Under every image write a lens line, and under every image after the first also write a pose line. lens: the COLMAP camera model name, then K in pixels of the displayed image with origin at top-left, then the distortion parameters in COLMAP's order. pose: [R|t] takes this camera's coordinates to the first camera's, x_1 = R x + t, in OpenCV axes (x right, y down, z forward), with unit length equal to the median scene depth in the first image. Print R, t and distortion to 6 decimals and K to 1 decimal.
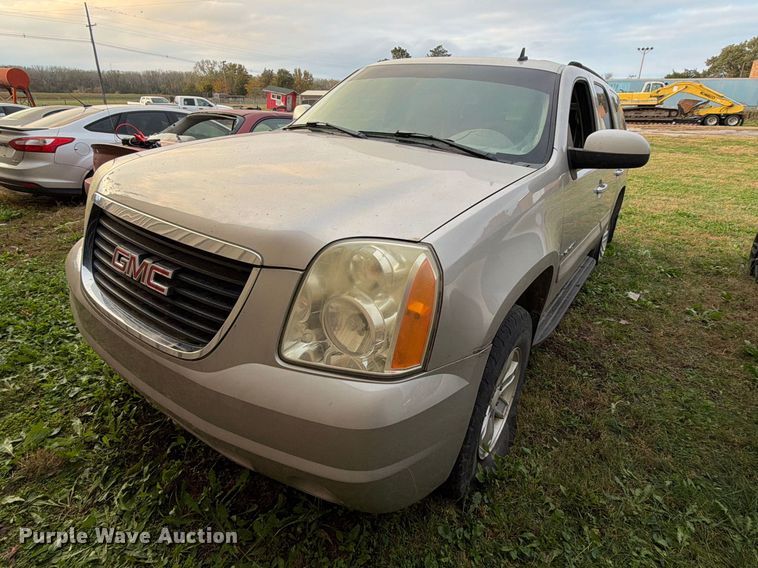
lens RADIAL K [[413.1, 0, 381.5], [0, 413.1, 245.6], [0, 0, 1]] dist [-0.000699, 0.000113]
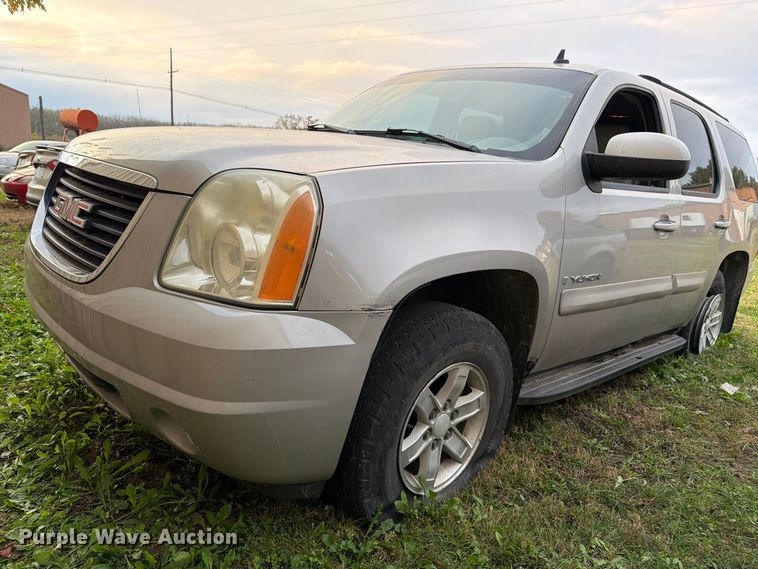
lens RADIAL K [[535.2, 0, 379.0], [0, 535.2, 284.5], [0, 0, 1]] dist [0.036124, -0.045304]
pose [[0.976202, 0.094830, -0.195031, 0.271020], [-0.118810, 0.986216, -0.115160, 0.188645], [0.181422, 0.135591, 0.974013, -0.082811]]
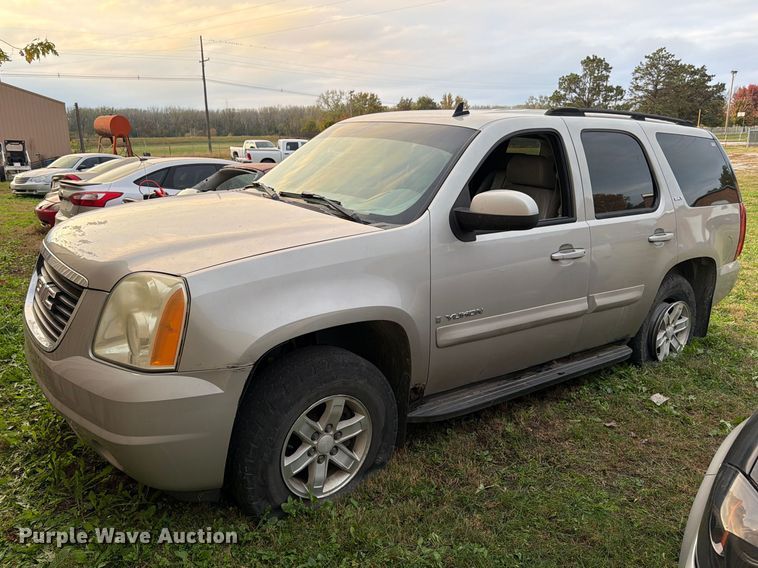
lens RADIAL K [[586.4, 0, 355.0], [0, 586.4, 282.2], [0, 0, 1]] dist [0.090572, -0.143391]
pose [[0.941712, 0.048099, -0.332963, 0.666950], [-0.079544, 0.993498, -0.081454, 0.064420], [0.326880, 0.103191, 0.939415, -0.343073]]
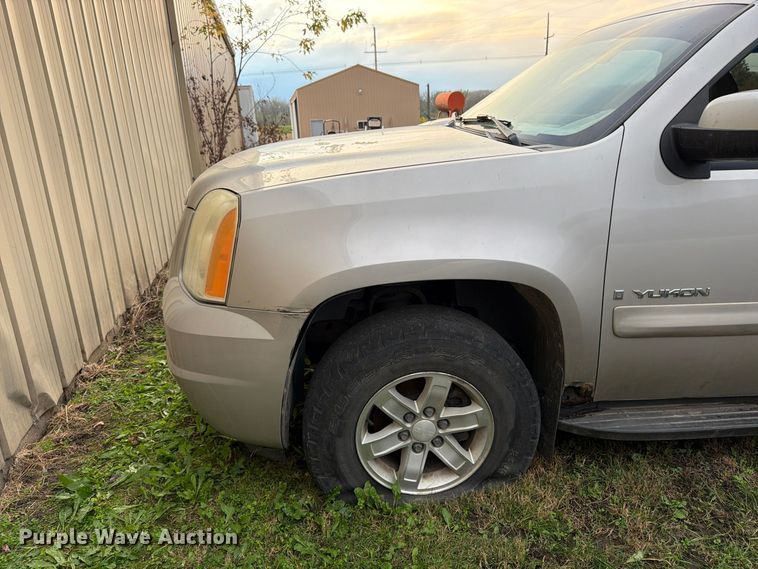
lens RADIAL K [[535.2, 0, 379.0], [0, 535.2, 284.5], [0, 0, 1]] dist [0.036124, -0.045304]
pose [[0.641867, 0.178434, -0.745766, 0.773860], [-0.202938, 0.977401, 0.059191, 0.036262], [0.739474, 0.113352, 0.663573, 0.160860]]
